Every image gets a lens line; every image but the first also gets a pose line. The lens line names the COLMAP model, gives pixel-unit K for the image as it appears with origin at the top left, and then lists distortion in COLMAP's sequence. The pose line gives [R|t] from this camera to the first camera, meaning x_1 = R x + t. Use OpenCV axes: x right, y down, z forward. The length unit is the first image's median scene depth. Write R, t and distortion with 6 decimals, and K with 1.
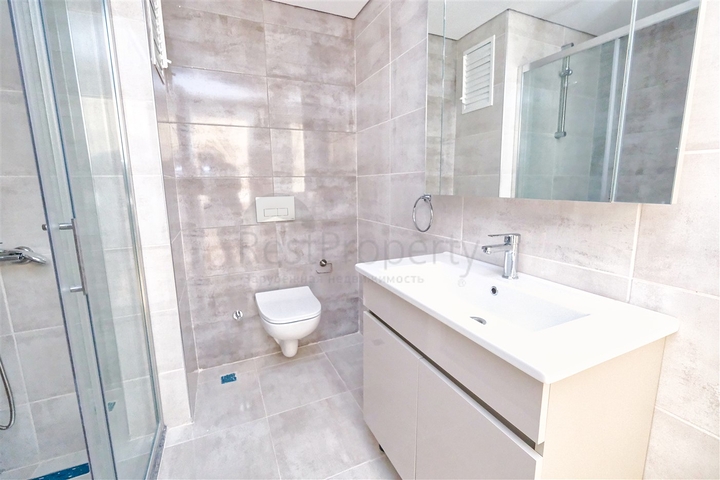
lens RADIAL K [[311.3, 0, 358.6], [0, 311.3, 235.1], [0, 0, 1]] dist [-0.002940, -0.000270]
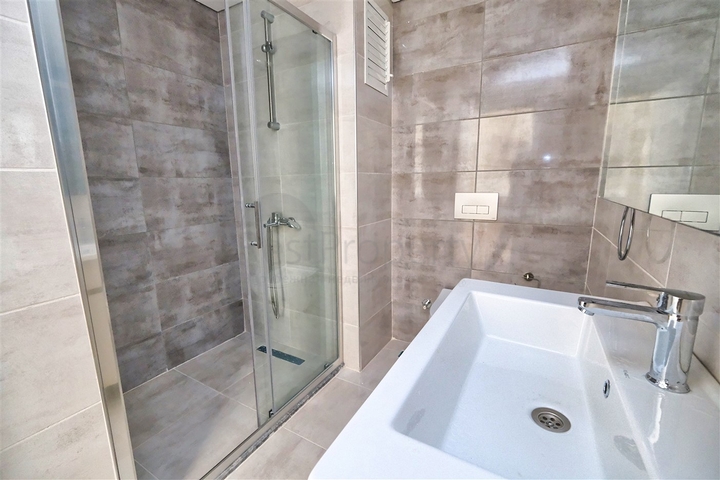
lens RADIAL K [[311.6, 0, 356.8], [0, 311.6, 238.4], [0, 0, 1]] dist [-0.003026, 0.000058]
pose [[0.580083, 0.153007, -0.800058, 0.295886], [-0.128237, 0.987106, 0.095800, -0.033746], [0.804400, 0.047025, 0.592224, 0.180085]]
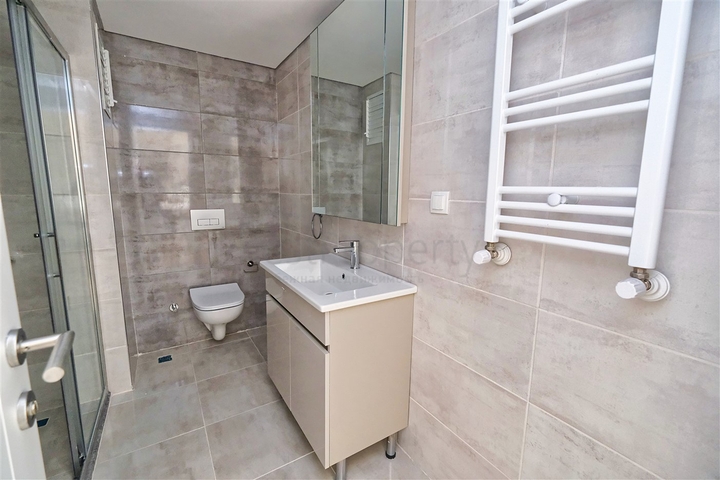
lens RADIAL K [[311.6, 0, 356.8], [0, 311.6, 238.4], [0, 0, 1]] dist [-0.003026, 0.000058]
pose [[0.990234, 0.004310, 0.139350, 0.145865], [-0.003084, 0.999955, -0.009012, -0.000194], [-0.139382, 0.008494, 0.990202, -0.299936]]
